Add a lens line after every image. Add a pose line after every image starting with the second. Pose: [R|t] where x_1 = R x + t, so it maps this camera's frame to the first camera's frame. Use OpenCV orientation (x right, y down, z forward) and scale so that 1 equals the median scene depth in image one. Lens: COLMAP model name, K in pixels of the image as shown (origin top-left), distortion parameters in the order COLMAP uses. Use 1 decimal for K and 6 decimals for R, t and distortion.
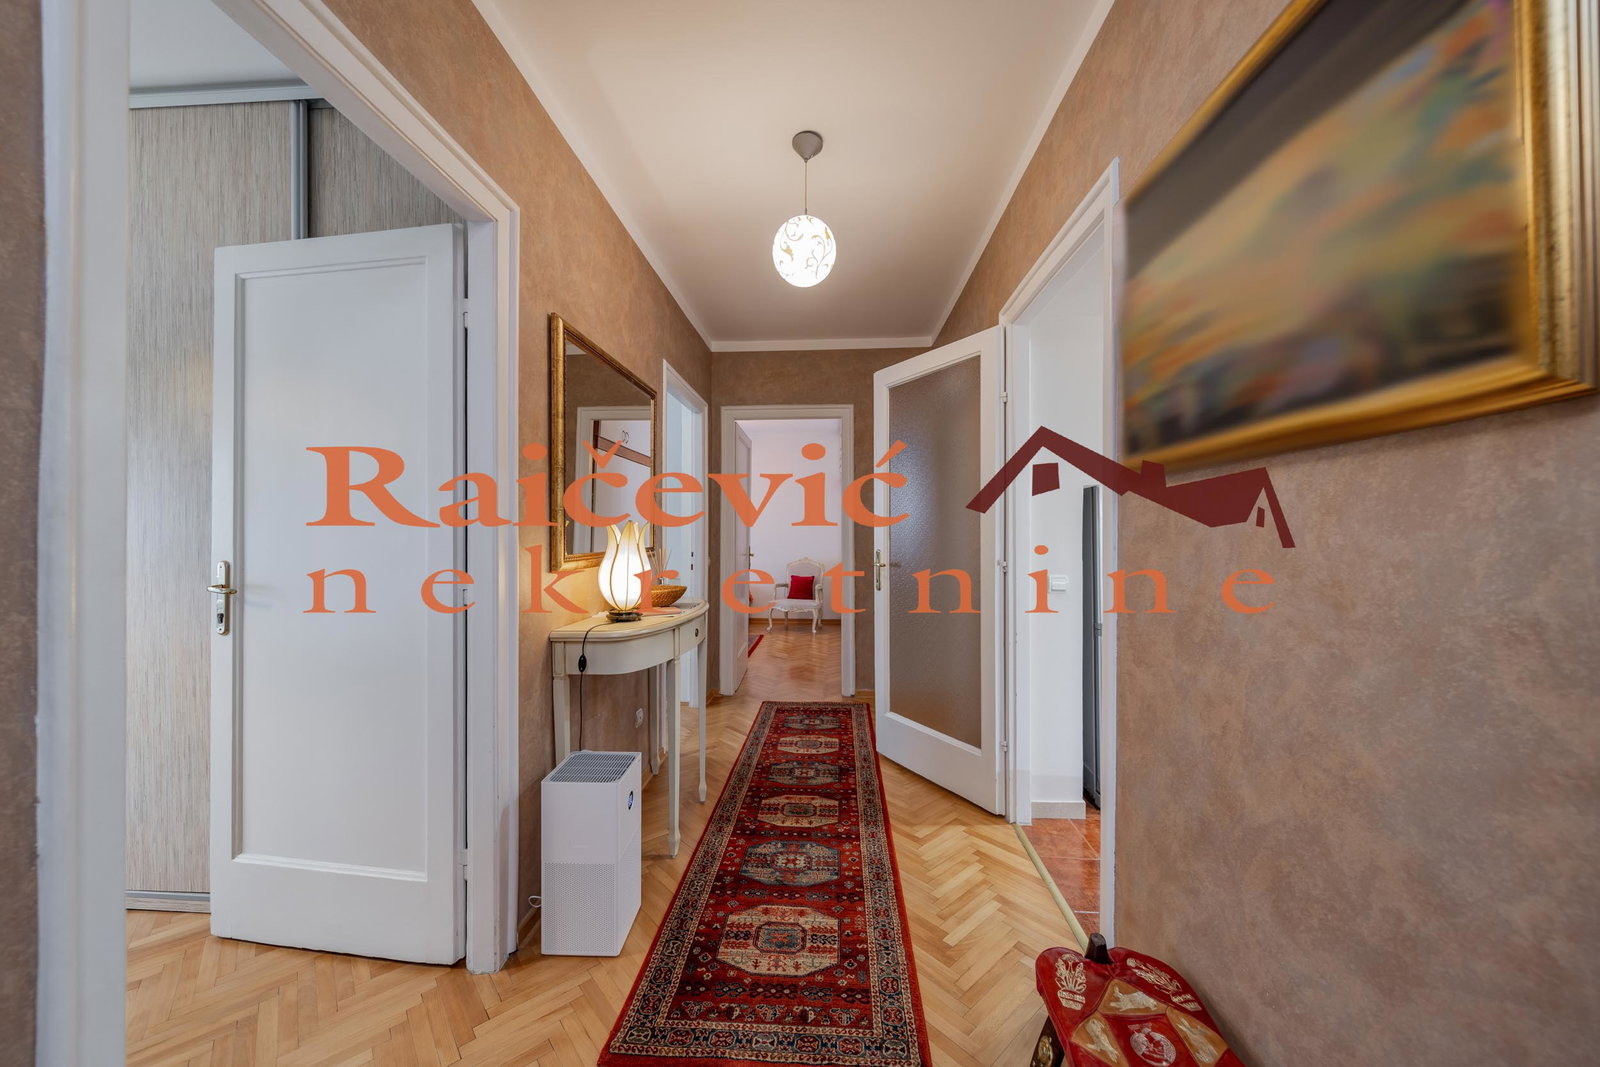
lens RADIAL K [[571.3, 0, 803.7], [0, 571.3, 537.3], [0, 0, 1]] dist [-0.000594, -0.000174]
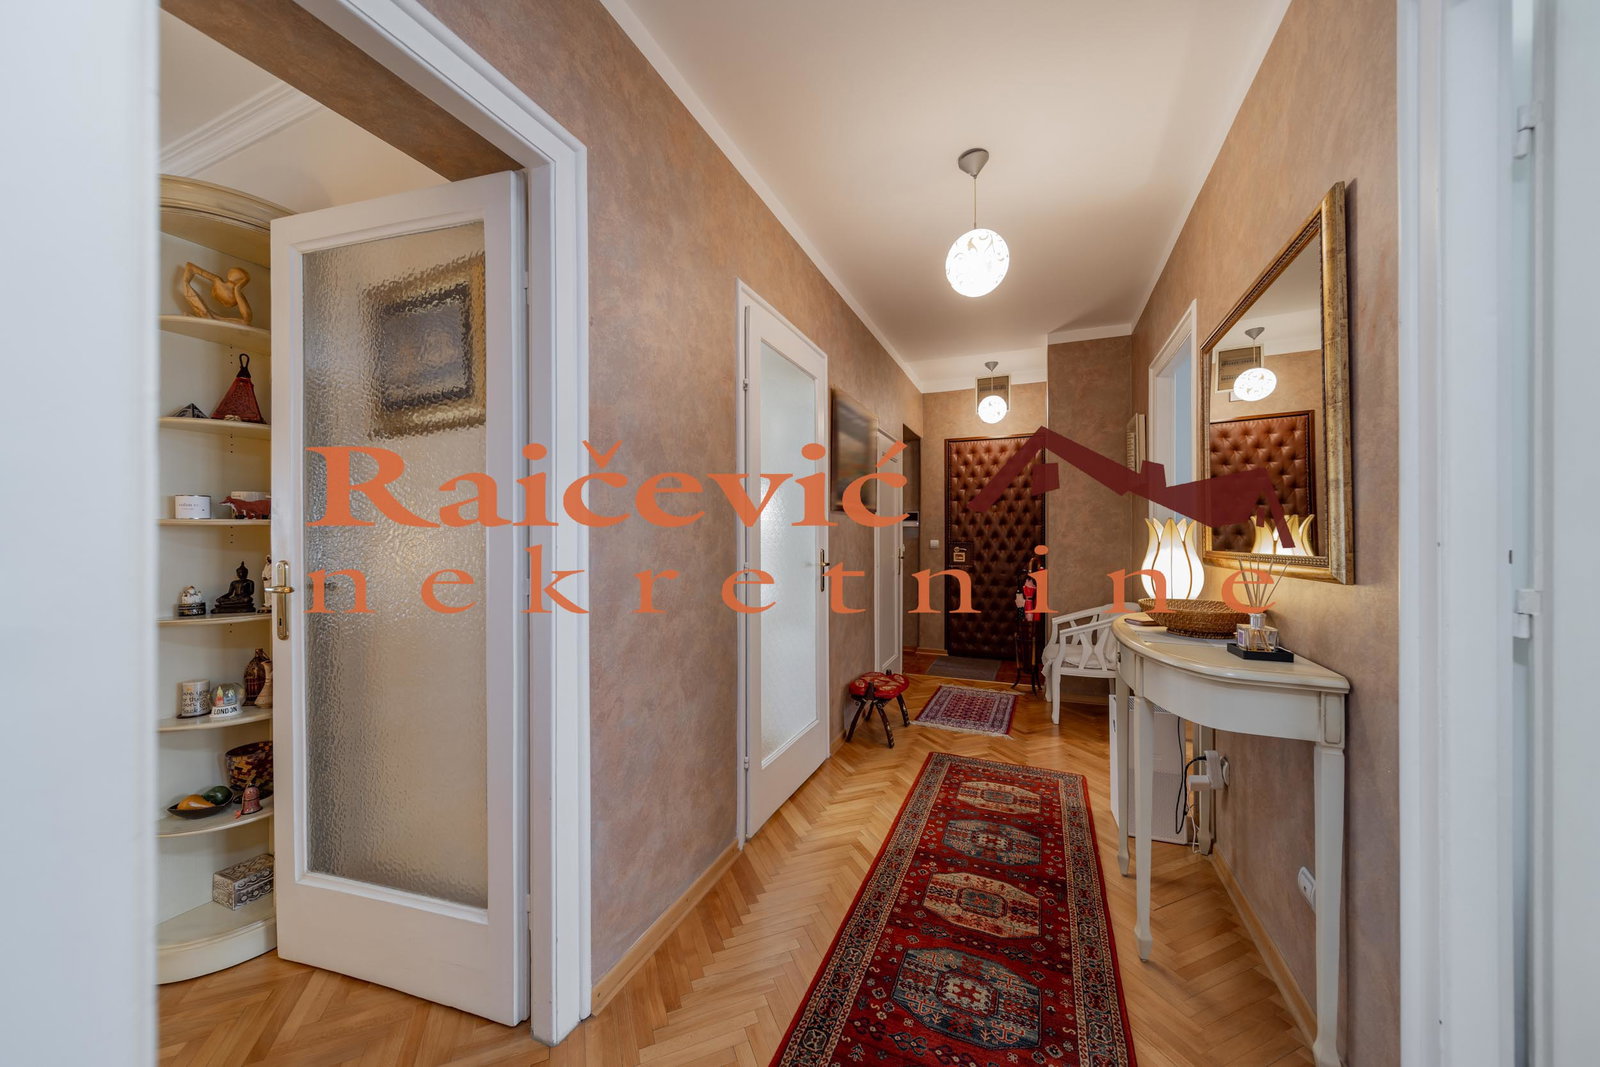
lens RADIAL K [[550.0, 0, 794.8], [0, 550.0, 535.9], [0, 0, 1]] dist [-0.001757, -0.000180]
pose [[-0.936274, 0.002108, 0.351264, -0.038931], [0.004177, 0.999978, 0.005133, -0.005118], [-0.351245, 0.006273, -0.936262, 2.049642]]
